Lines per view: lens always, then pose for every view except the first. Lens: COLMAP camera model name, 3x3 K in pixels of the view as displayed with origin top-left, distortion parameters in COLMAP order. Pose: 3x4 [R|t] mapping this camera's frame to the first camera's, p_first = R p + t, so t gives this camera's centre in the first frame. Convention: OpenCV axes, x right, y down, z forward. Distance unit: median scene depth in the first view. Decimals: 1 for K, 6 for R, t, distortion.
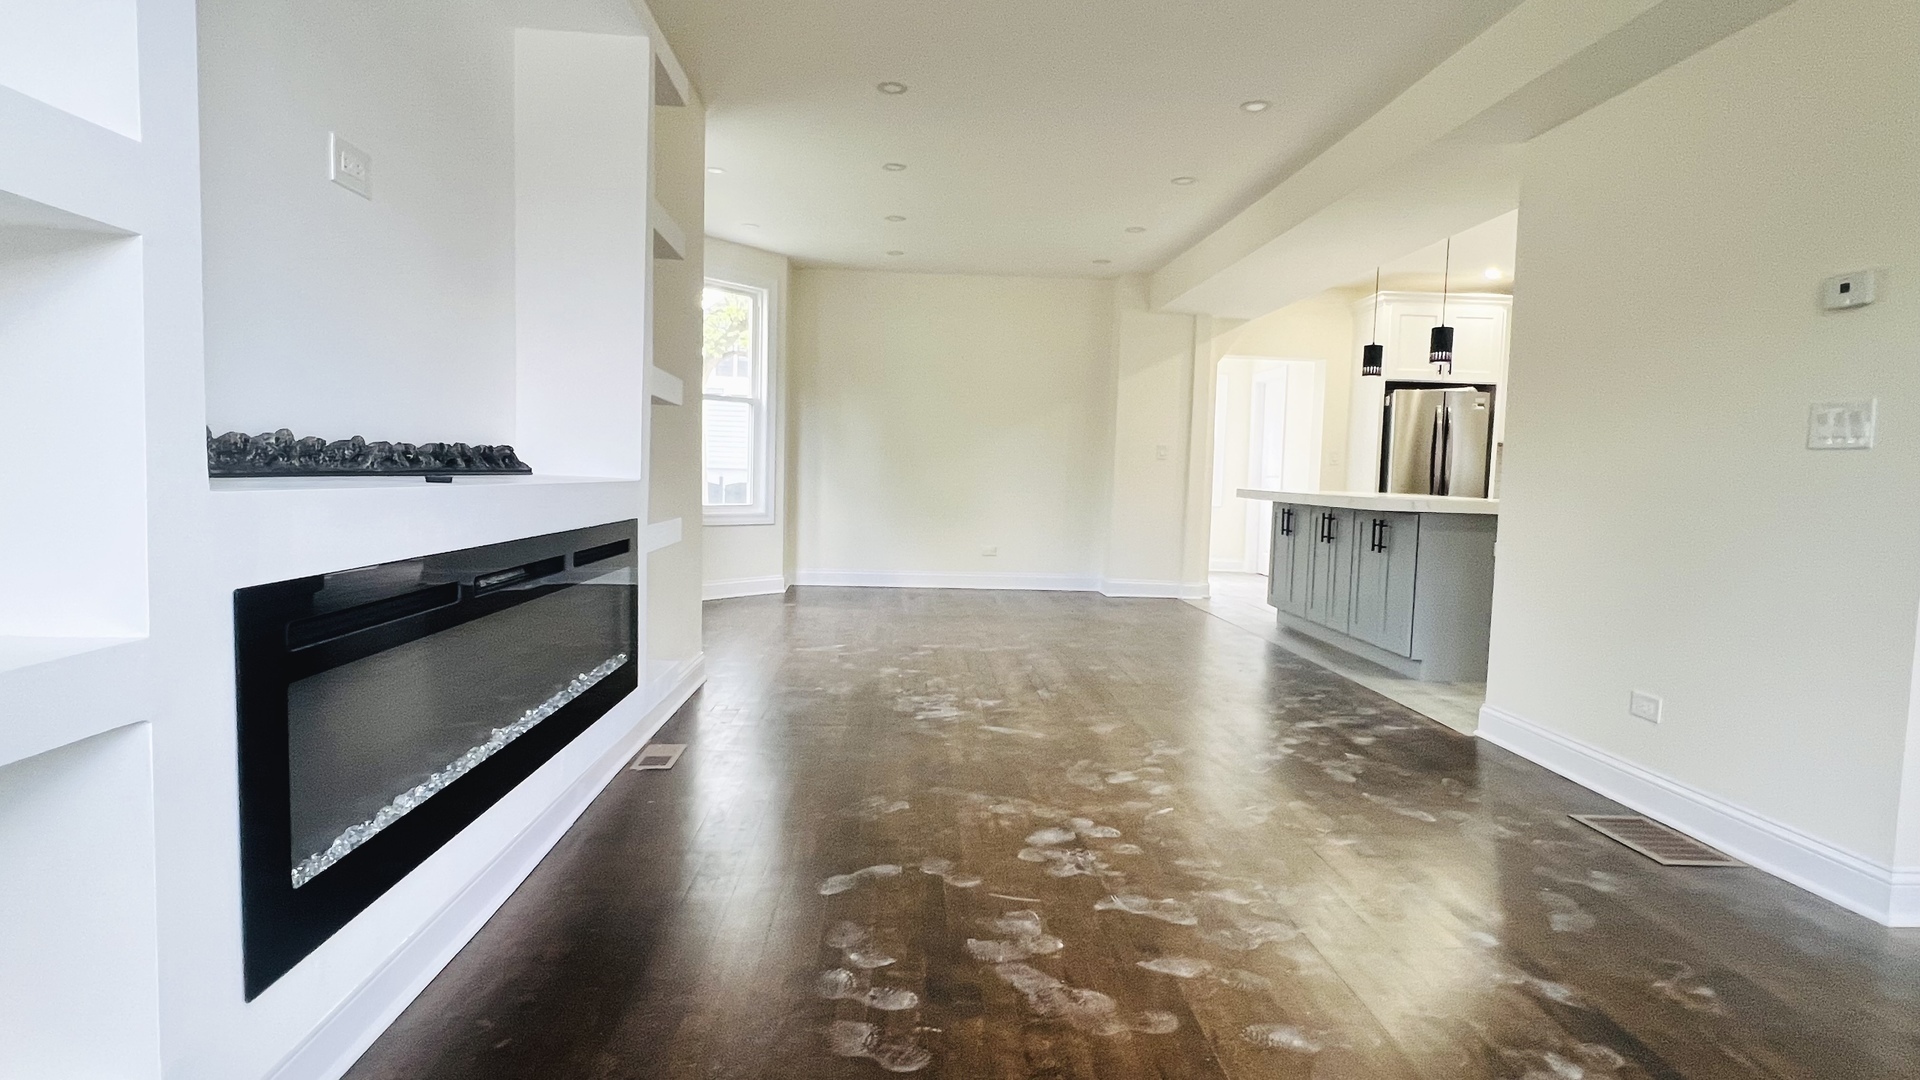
lens RADIAL K [[1000.3, 0, 948.2], [0, 1000.3, 535.6], [0, 0, 1]] dist [-0.001013, -0.000399]
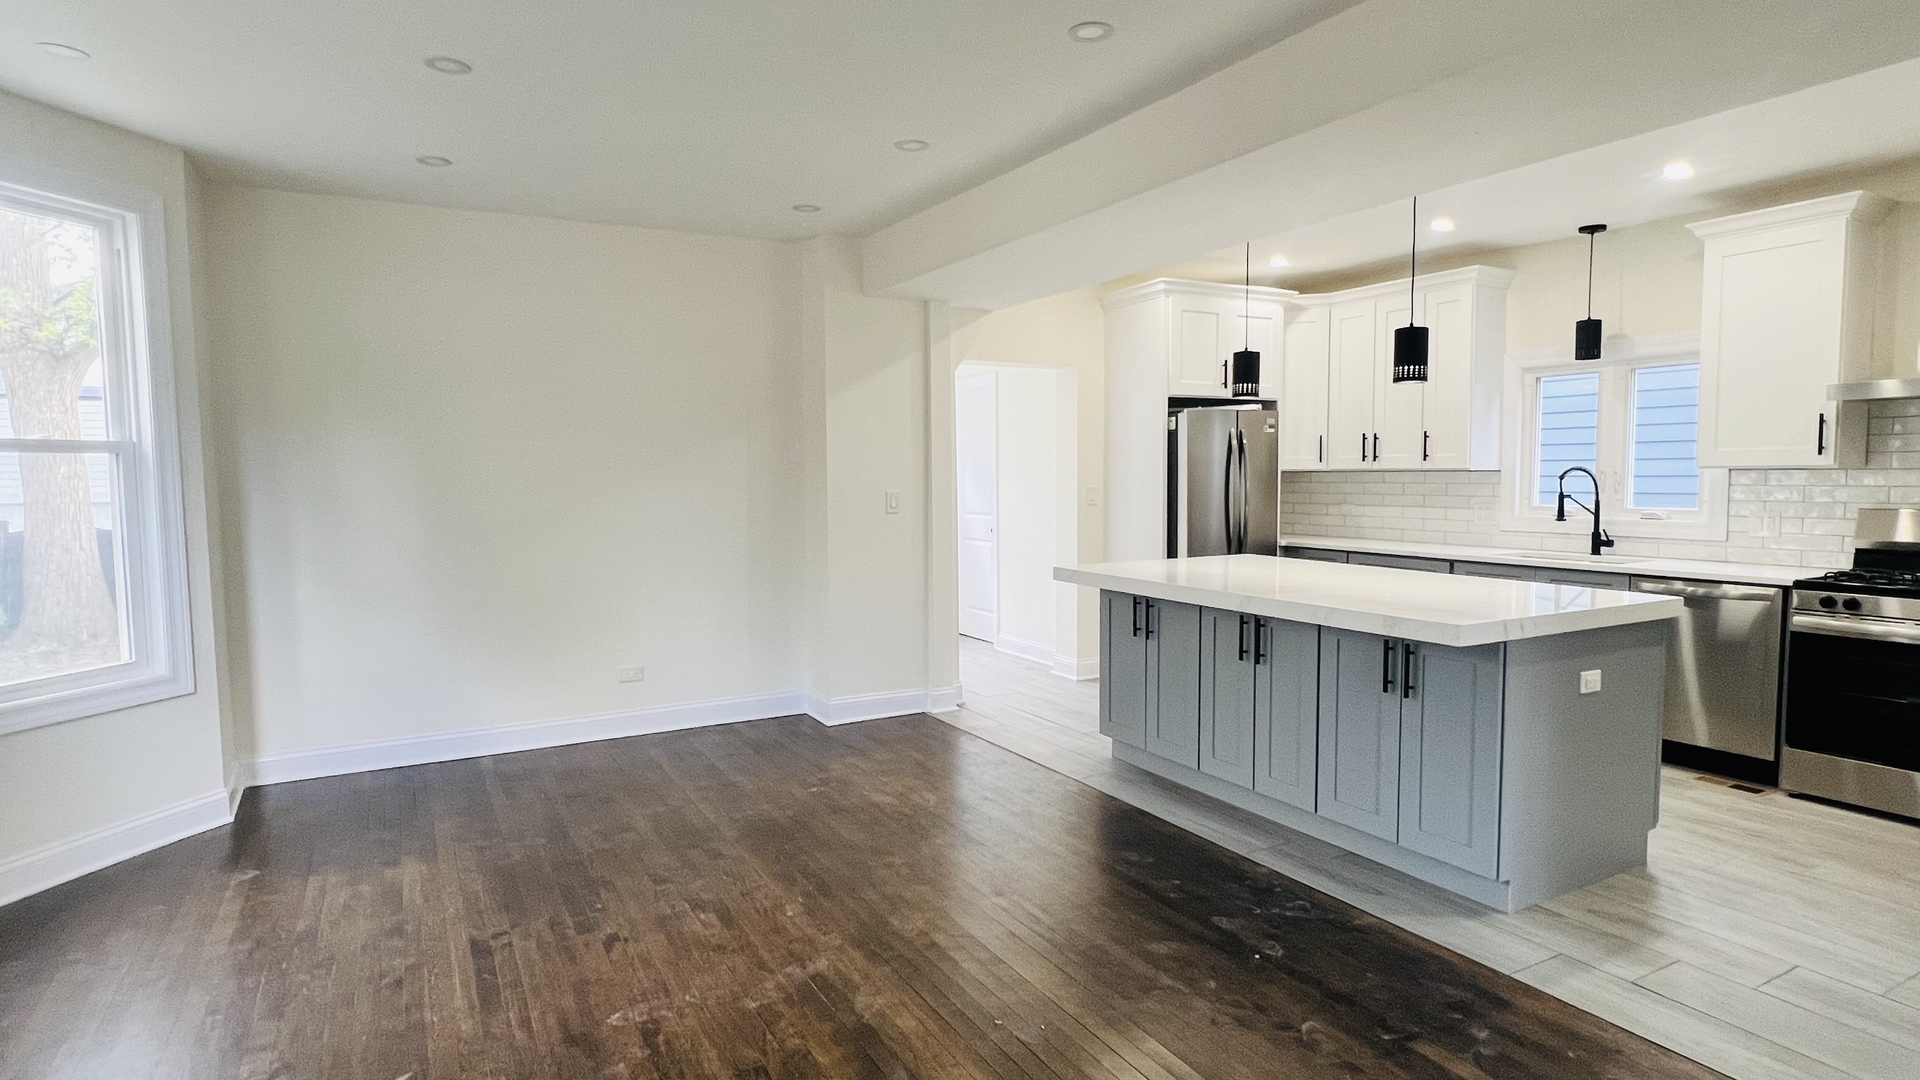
lens RADIAL K [[1000.3, 0, 952.6], [0, 1000.3, 541.6], [0, 0, 1]] dist [-0.001013, -0.000399]
pose [[0.894711, -0.067688, 0.441486, -0.052746], [0.062970, 0.997693, 0.025350, -0.075344], [-0.442184, 0.005120, 0.896910, 0.395371]]
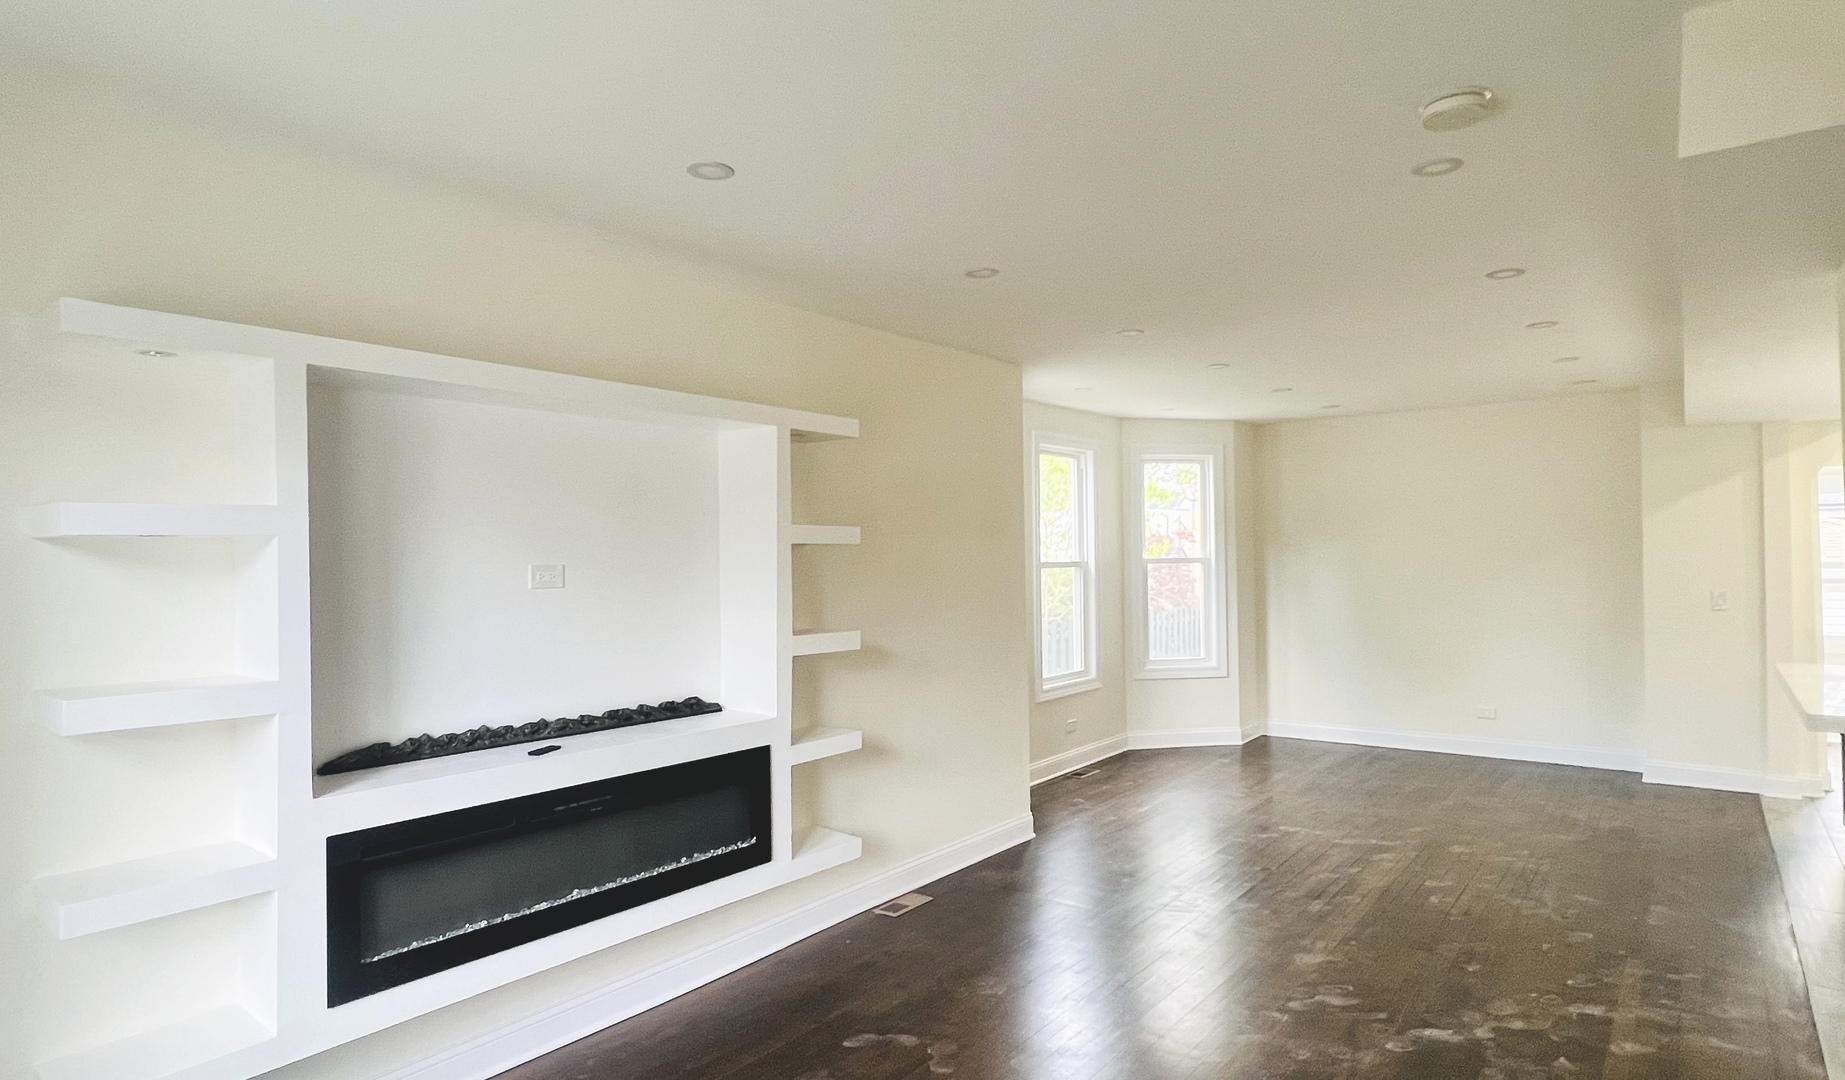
lens RADIAL K [[993.3, 0, 911.2], [0, 993.3, 541.9], [0, 0, 1]] dist [-0.007455, 0.000911]
pose [[0.753488, -0.048204, -0.655693, 0.261382], [-0.009105, 0.996448, -0.083719, -0.062260], [0.657399, 0.069051, 0.750372, 0.005918]]
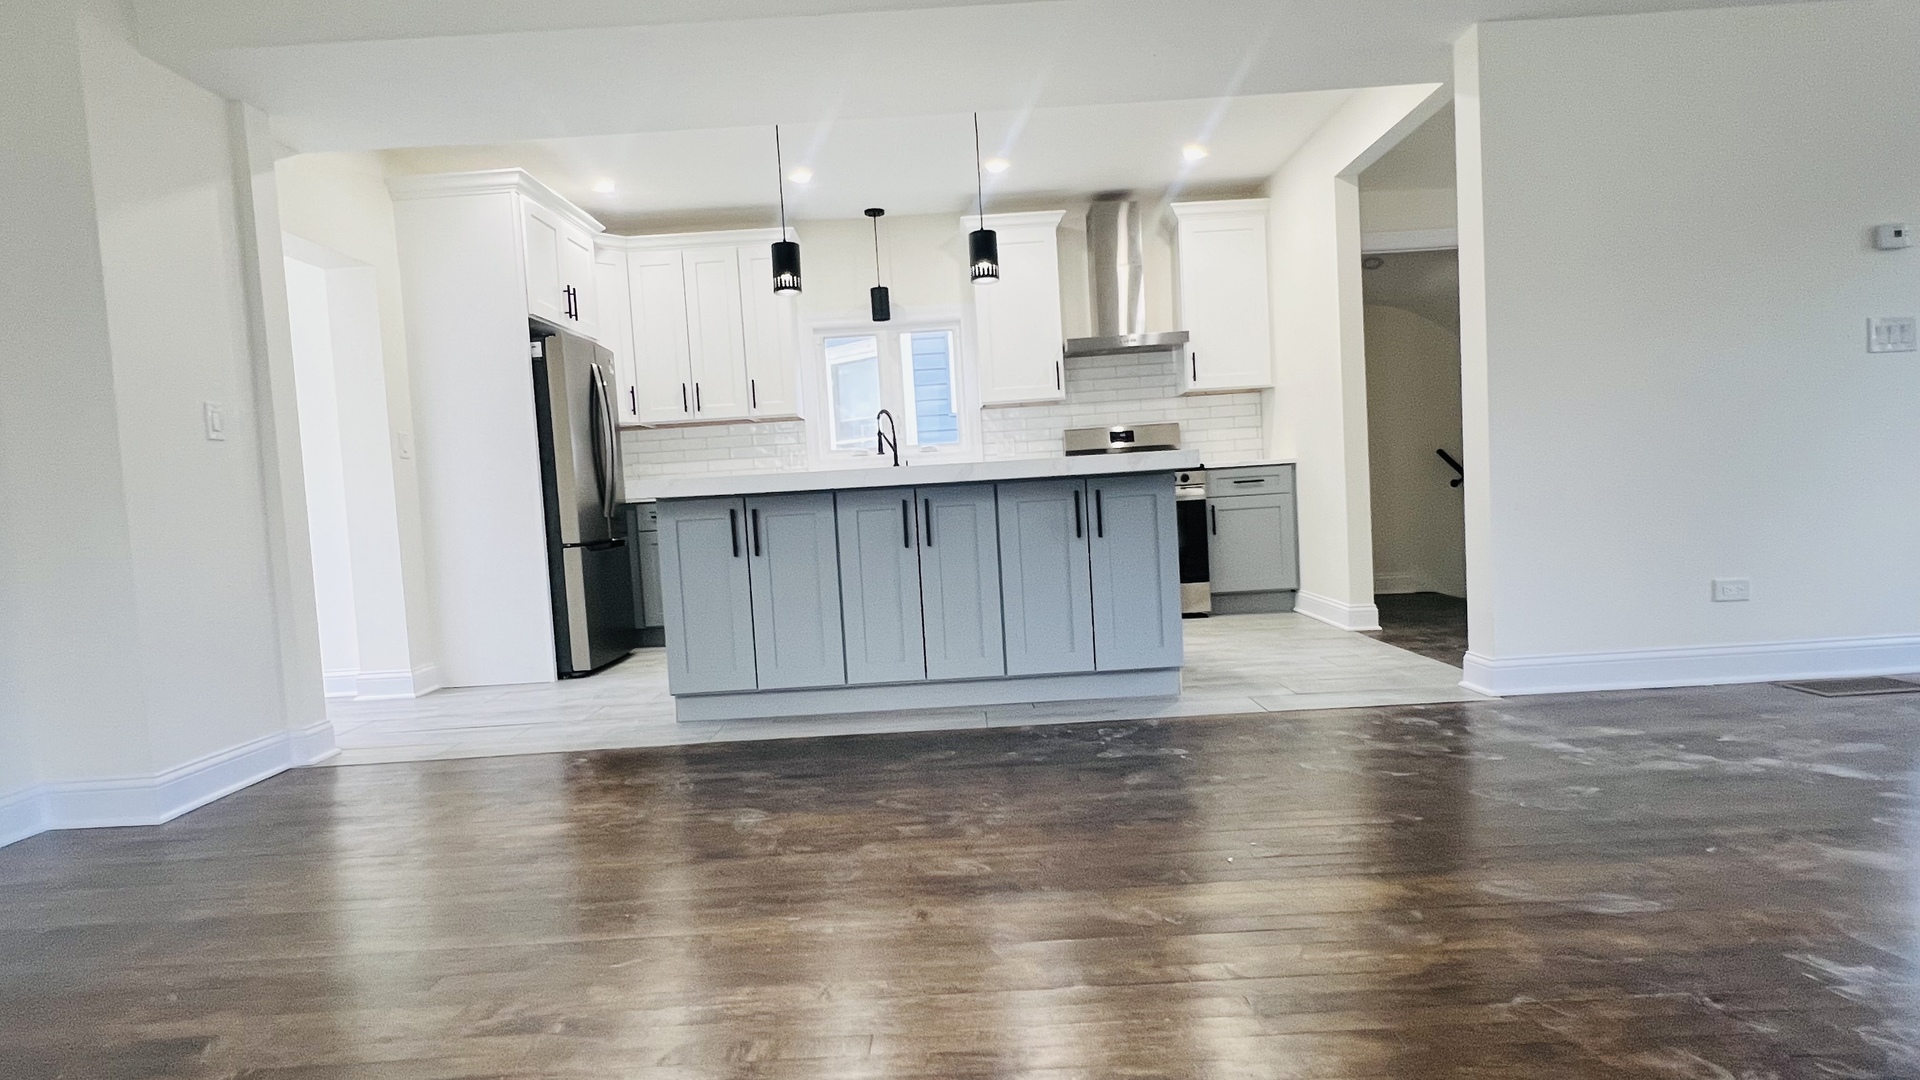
lens RADIAL K [[1000.3, 0, 954.5], [0, 1000.3, 545.5], [0, 0, 1]] dist [-0.001013, -0.000399]
pose [[0.046590, -0.087158, 0.995104, -0.183310], [0.125531, 0.988800, 0.080729, -0.031339], [-0.990995, 0.121155, 0.057009, 0.728249]]
